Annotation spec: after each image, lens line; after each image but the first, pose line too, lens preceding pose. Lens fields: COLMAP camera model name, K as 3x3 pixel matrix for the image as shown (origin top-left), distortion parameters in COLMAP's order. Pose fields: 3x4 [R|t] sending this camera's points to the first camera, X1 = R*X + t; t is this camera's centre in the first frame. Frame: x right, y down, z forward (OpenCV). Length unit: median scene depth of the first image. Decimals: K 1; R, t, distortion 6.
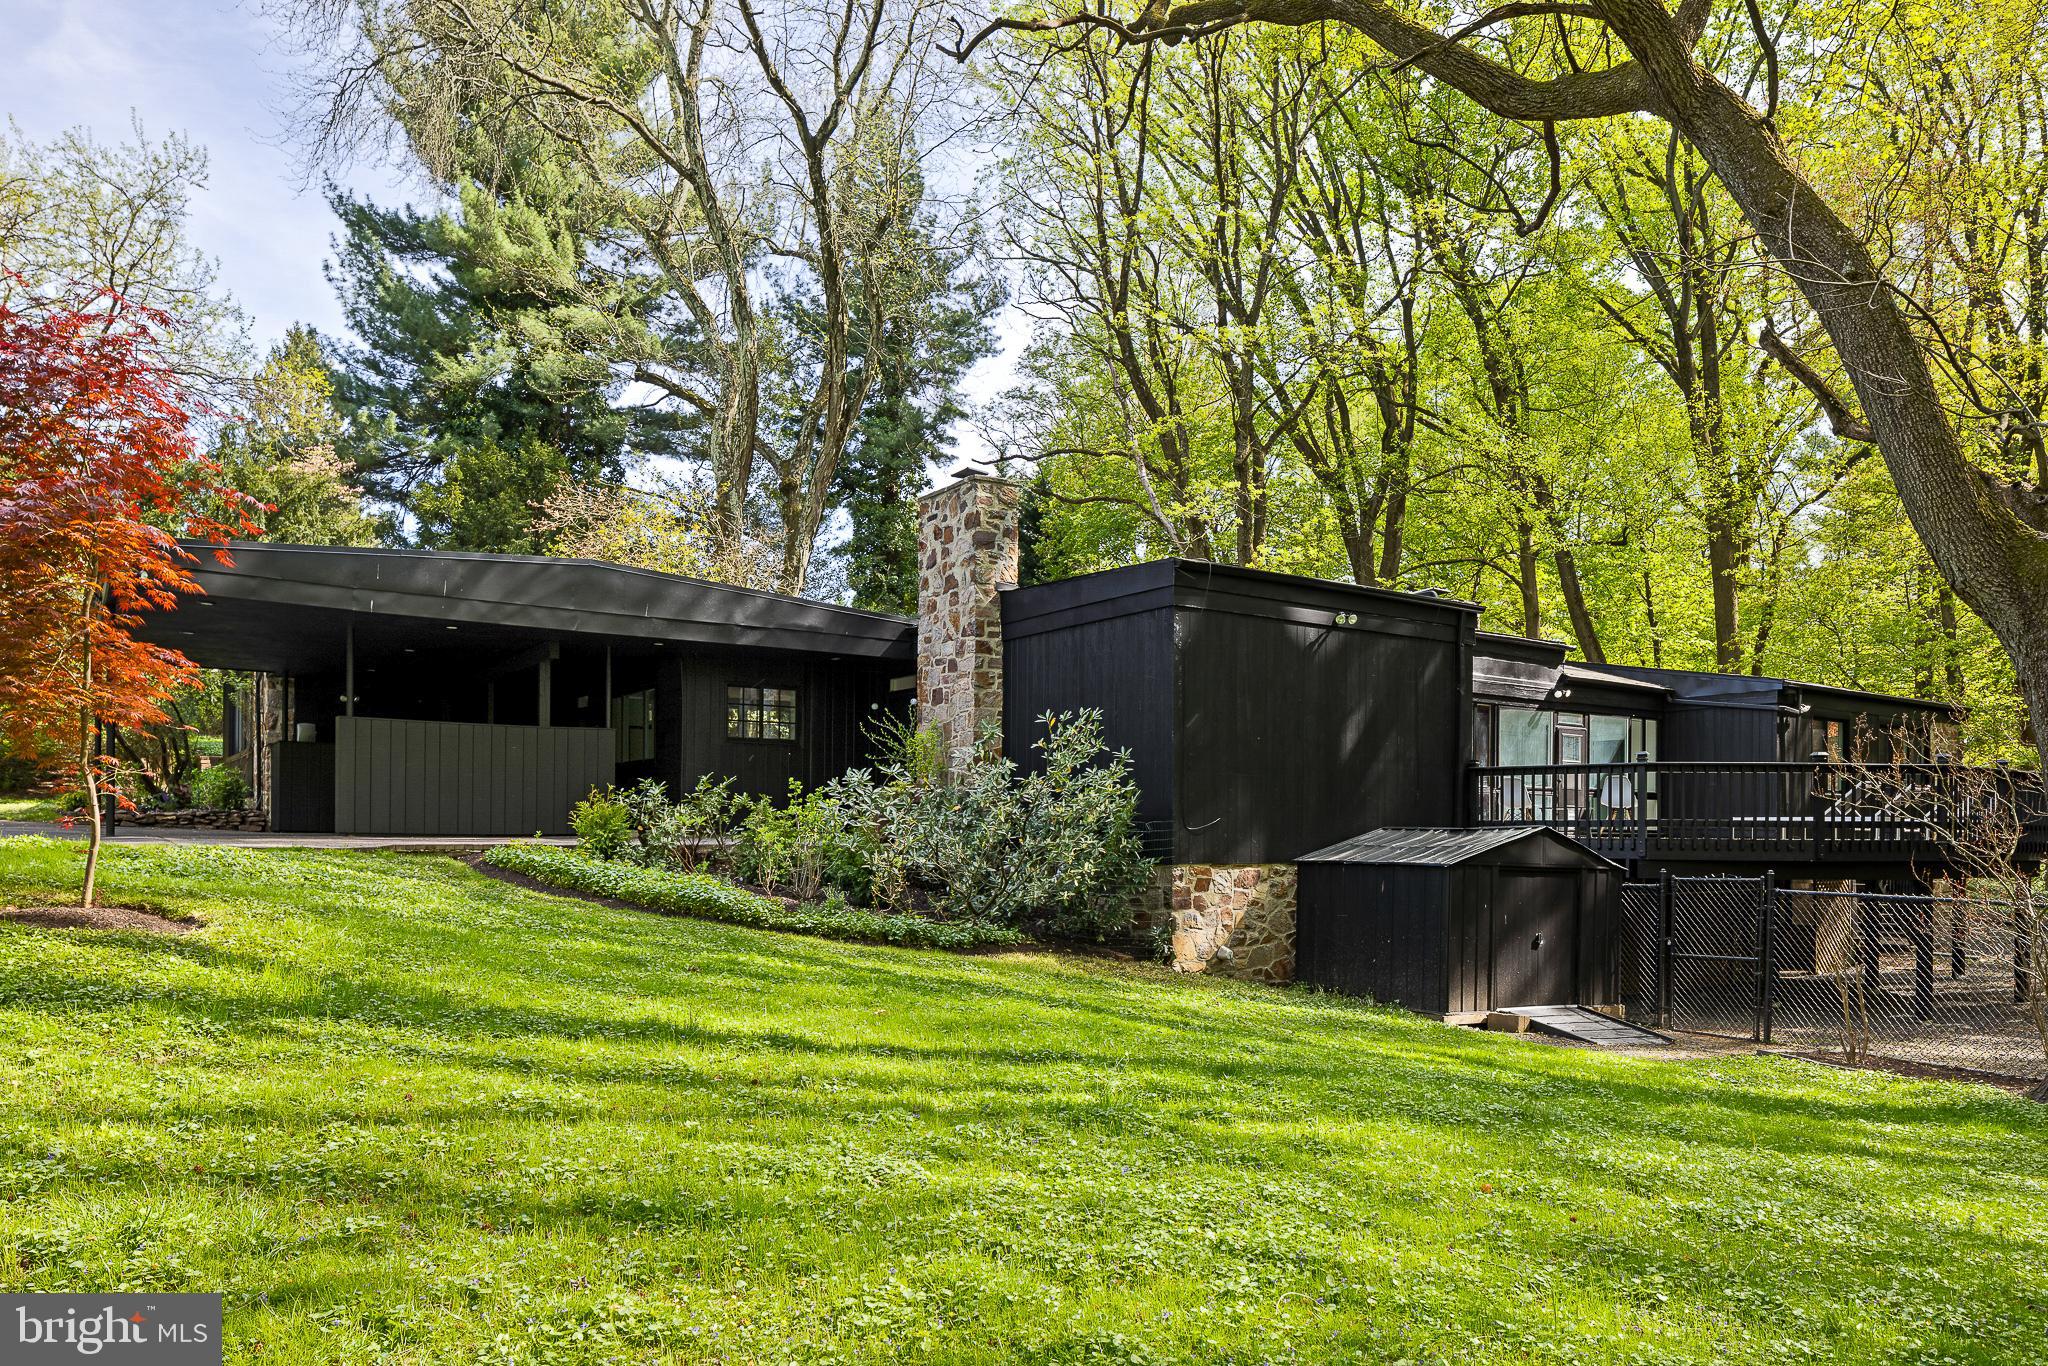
lens RADIAL K [[1407.7, 0, 1022.0], [0, 1407.7, 778.3], [0, 0, 1]] dist [-0.004586, -0.000396]
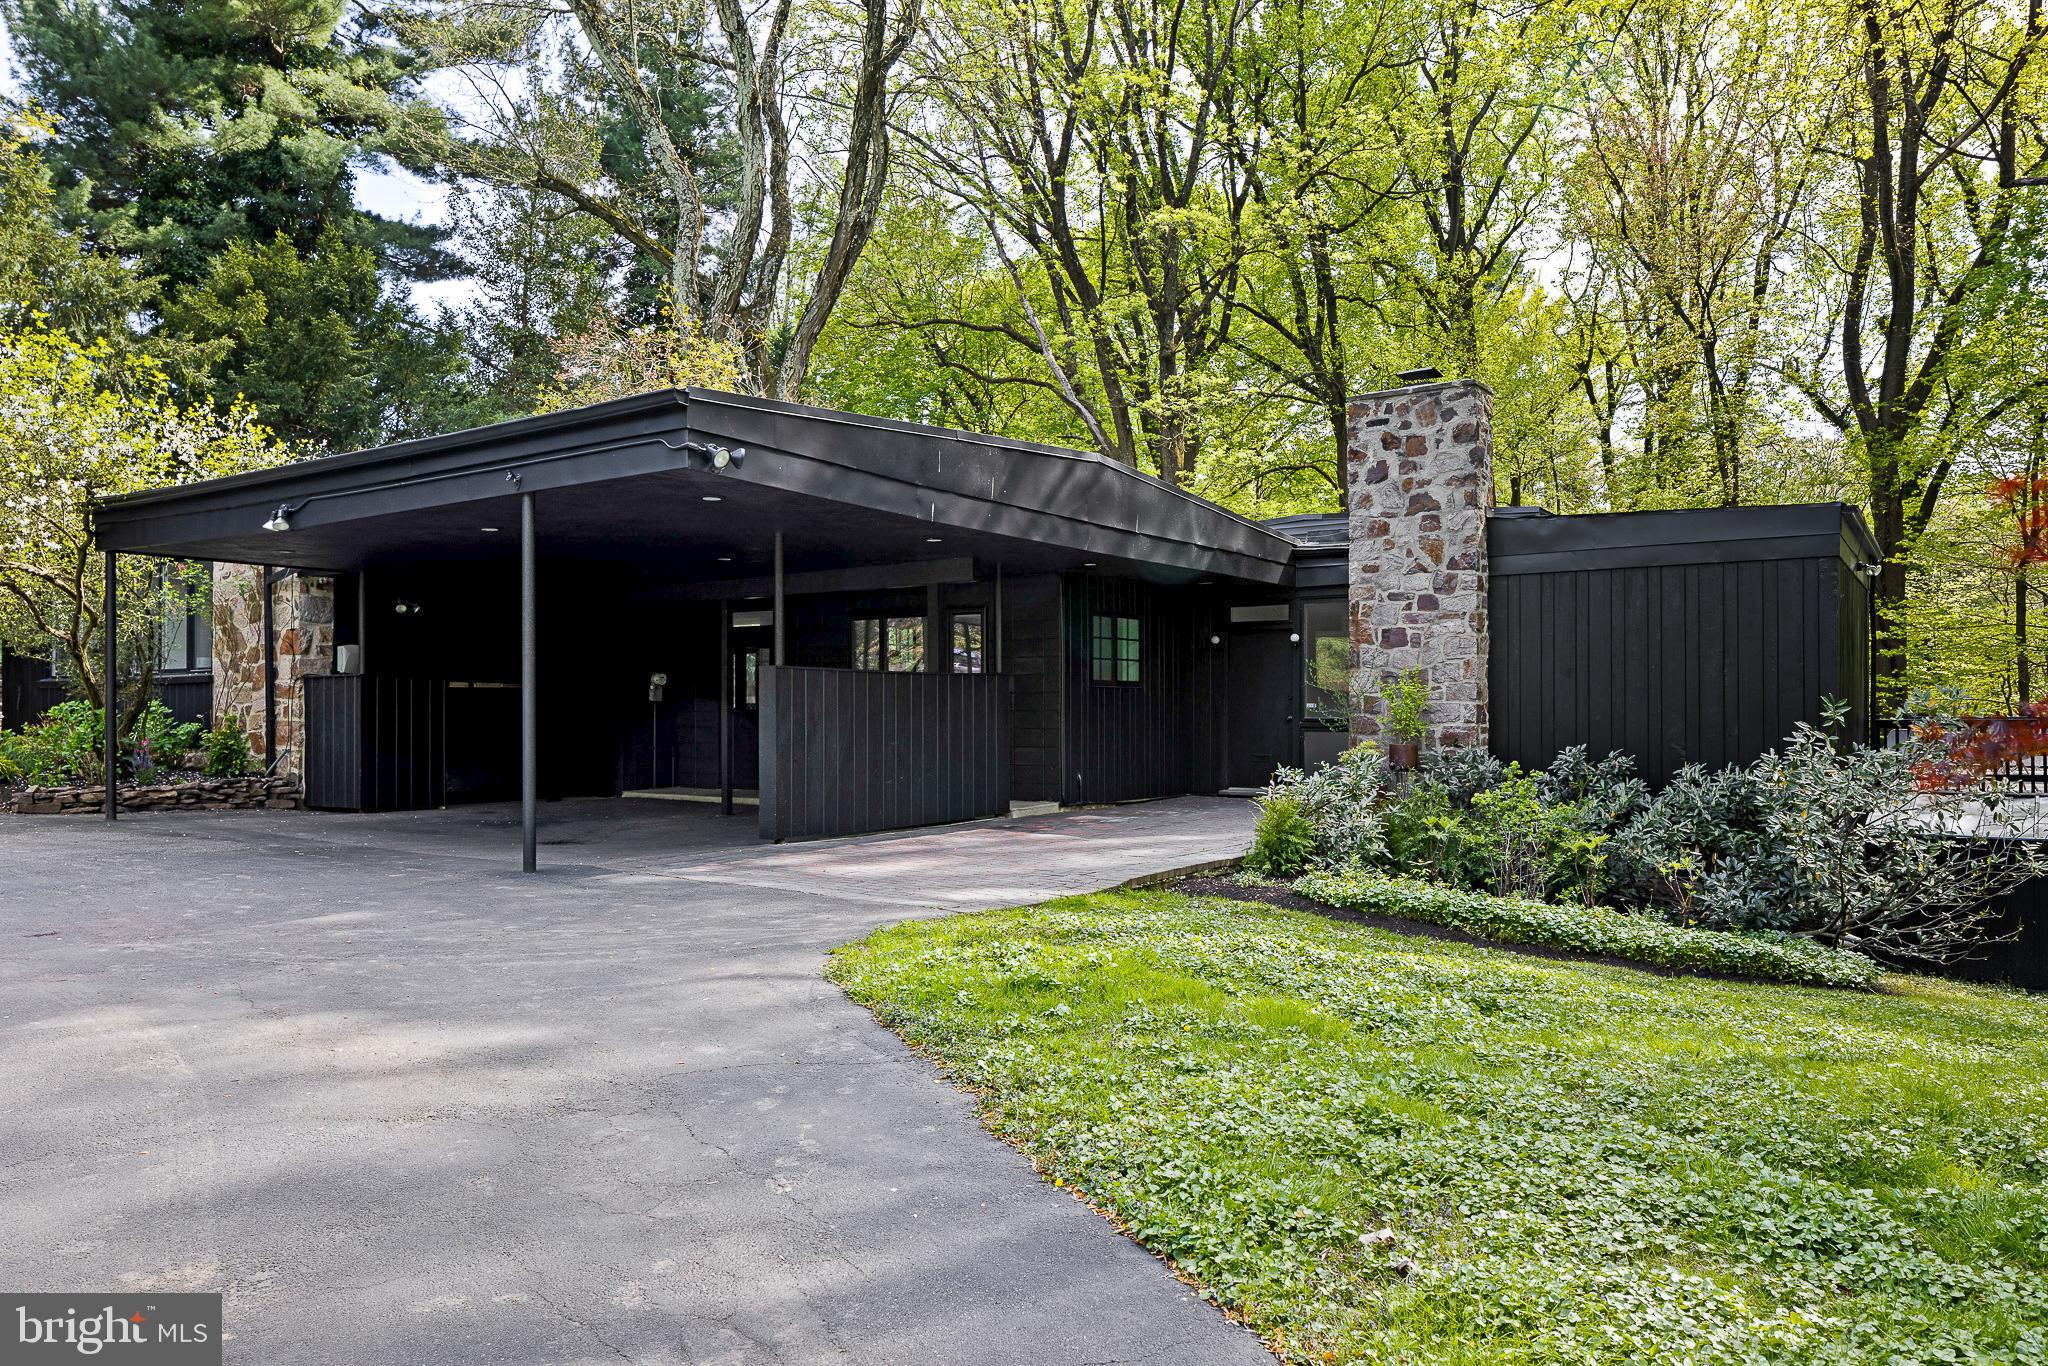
lens RADIAL K [[1410.7, 0, 1024.0], [0, 1410.7, 683.0], [0, 0, 1]] dist [-0.005415, -0.001731]
pose [[0.927656, -0.002926, 0.373425, -0.572343], [-0.006893, 0.999665, 0.024956, -0.050151], [-0.373373, -0.025725, 0.927324, 0.300071]]
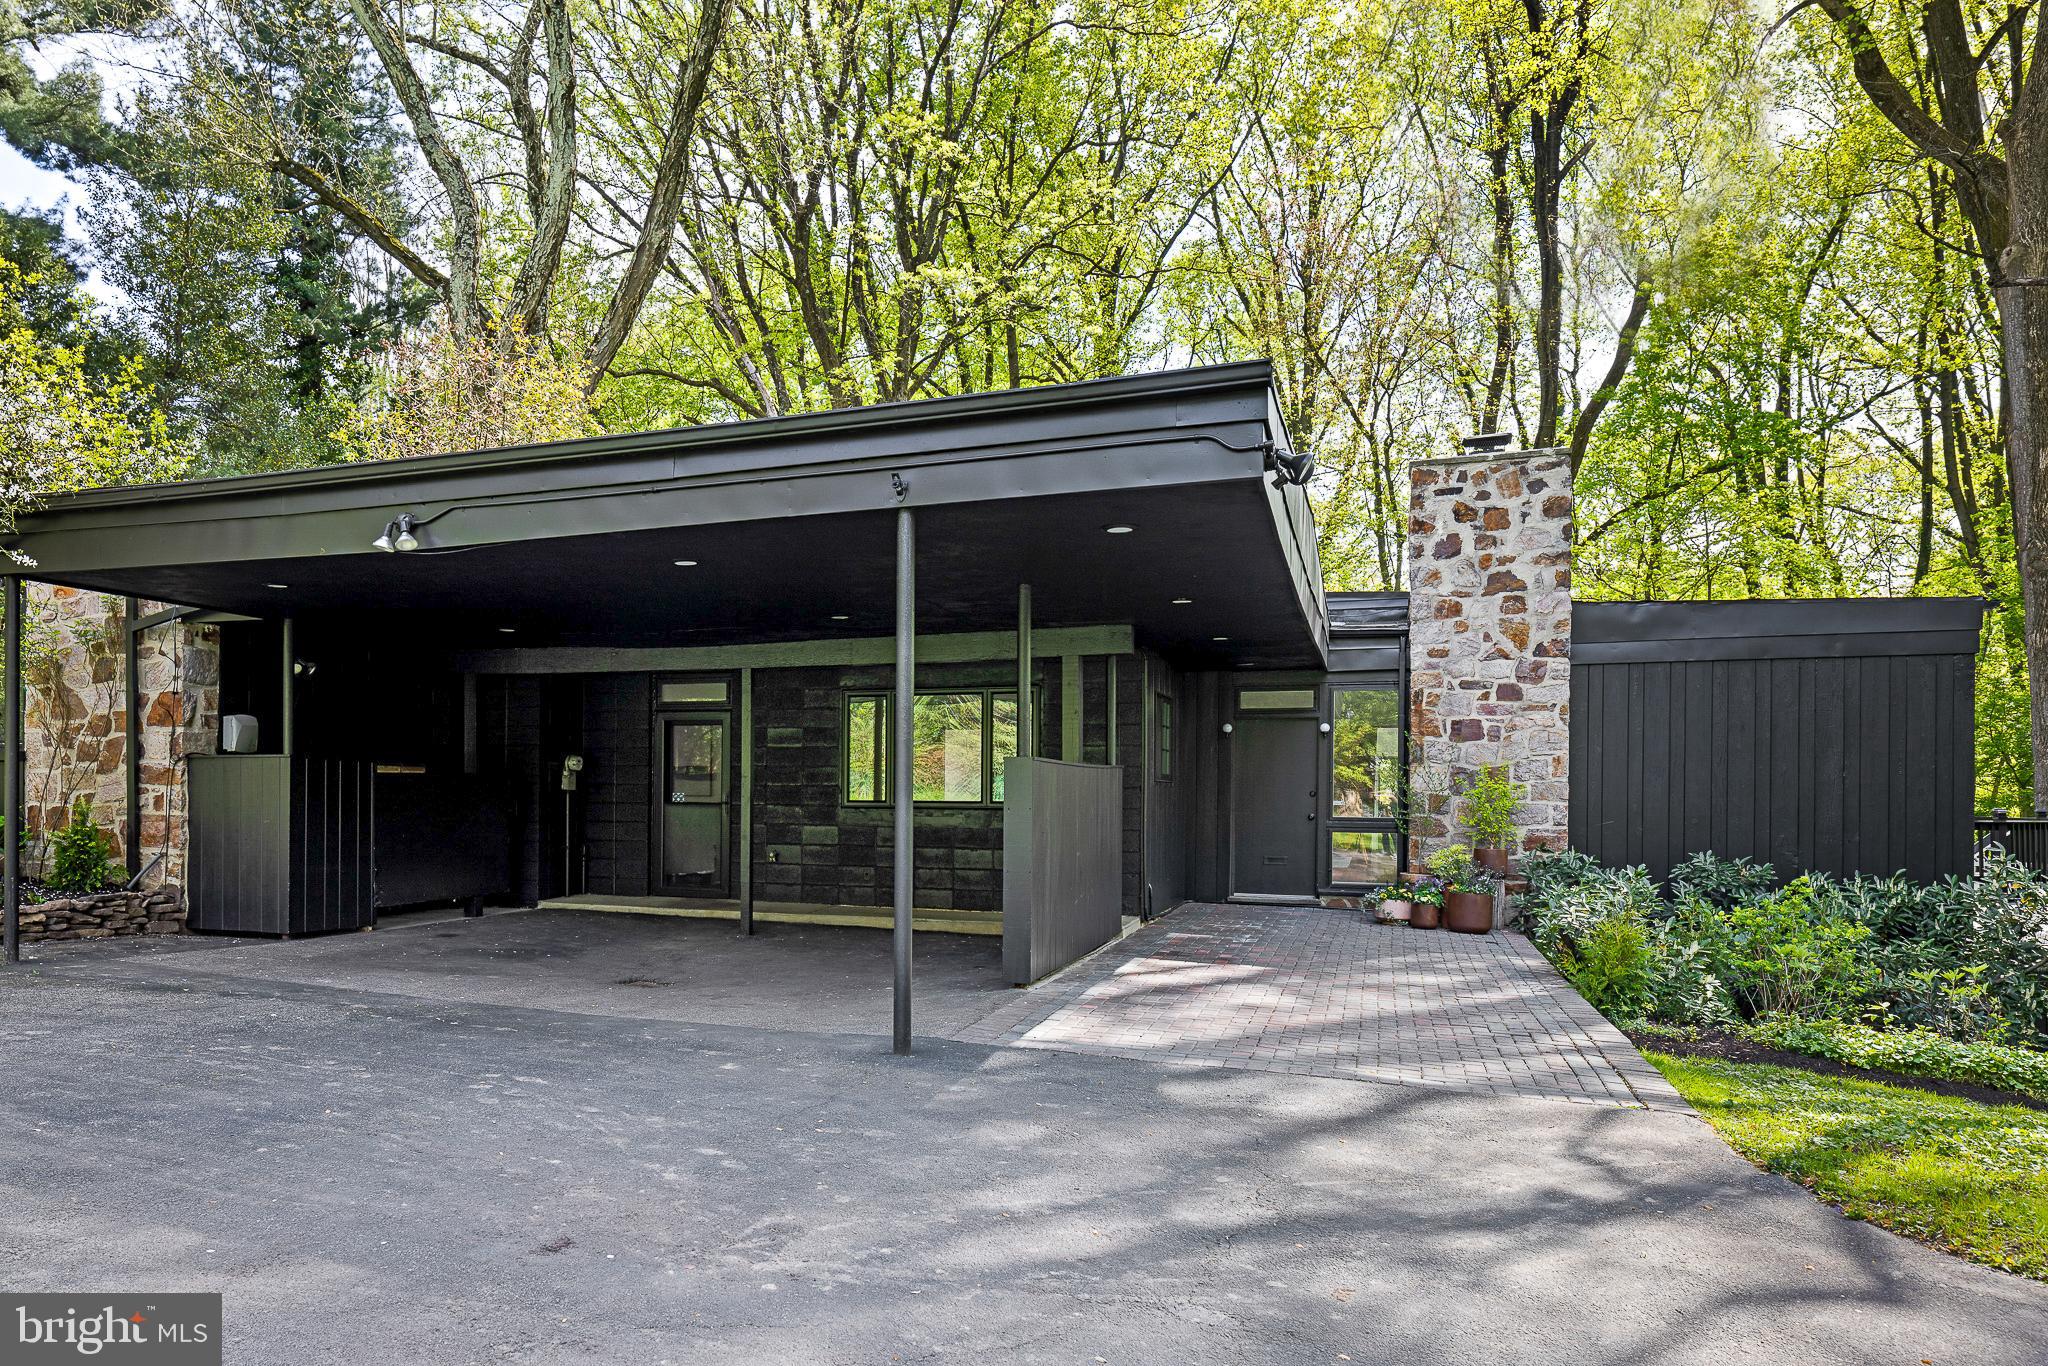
lens RADIAL K [[1397.3, 0, 801.2], [0, 1397.3, 772.1], [0, 0, 1]] dist [-0.004613, 0.001775]
pose [[0.837783, 0.004995, 0.545980, -0.762980], [-0.025178, 0.999248, 0.029492, -0.048258], [-0.545422, -0.038454, 0.837279, 0.559477]]
